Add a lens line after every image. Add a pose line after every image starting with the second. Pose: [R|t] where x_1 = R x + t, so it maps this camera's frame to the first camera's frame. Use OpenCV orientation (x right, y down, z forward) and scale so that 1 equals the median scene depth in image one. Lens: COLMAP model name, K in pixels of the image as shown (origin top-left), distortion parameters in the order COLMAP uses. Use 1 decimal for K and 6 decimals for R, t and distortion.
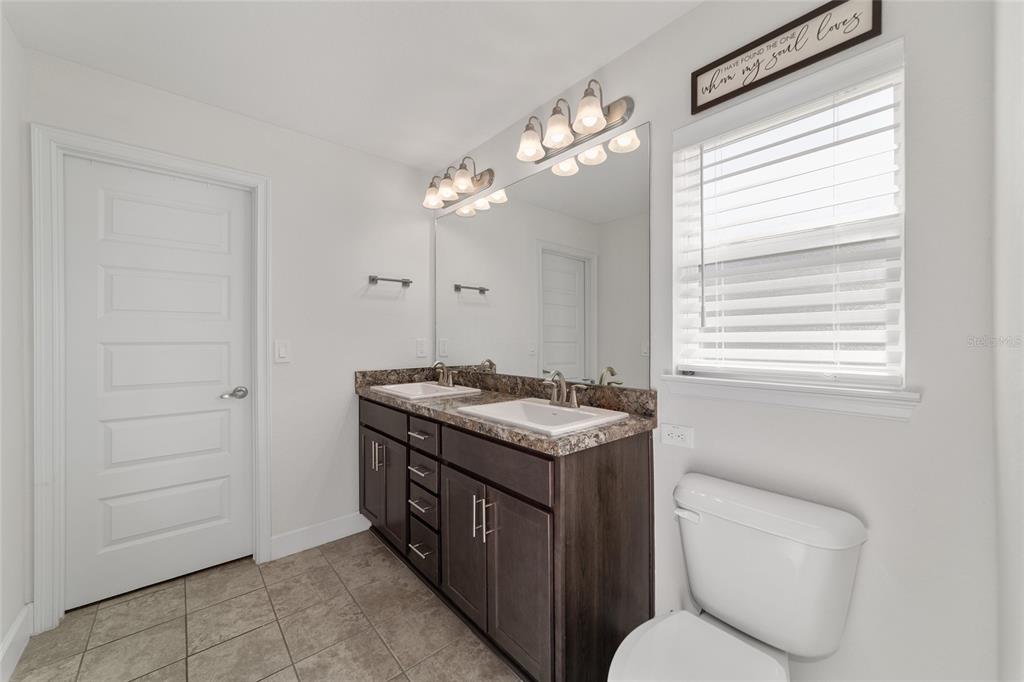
lens RADIAL K [[391.0, 0, 510.8], [0, 391.0, 338.9], [0, 0, 1]] dist [-0.011011, 0.005649]
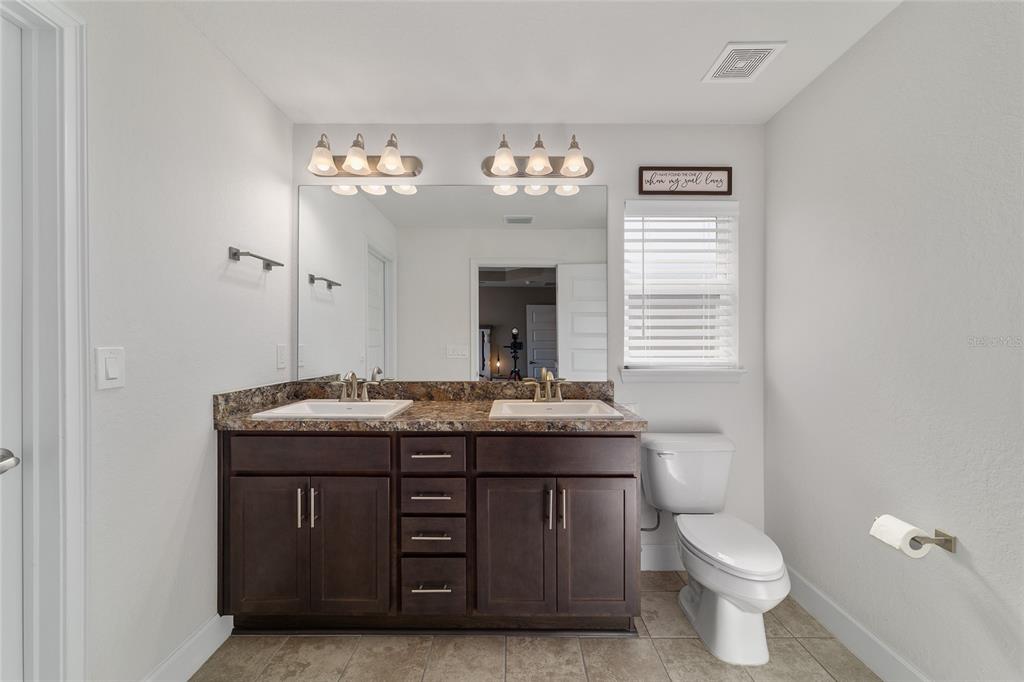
lens RADIAL K [[396.7, 0, 512.4], [0, 396.7, 342.5], [0, 0, 1]] dist [-0.012013, 0.006988]
pose [[0.652218, 0.003564, 0.758024, -0.871685], [-0.001605, 0.999993, -0.003321, -0.000290], [-0.758030, 0.000950, 0.652219, 0.328853]]
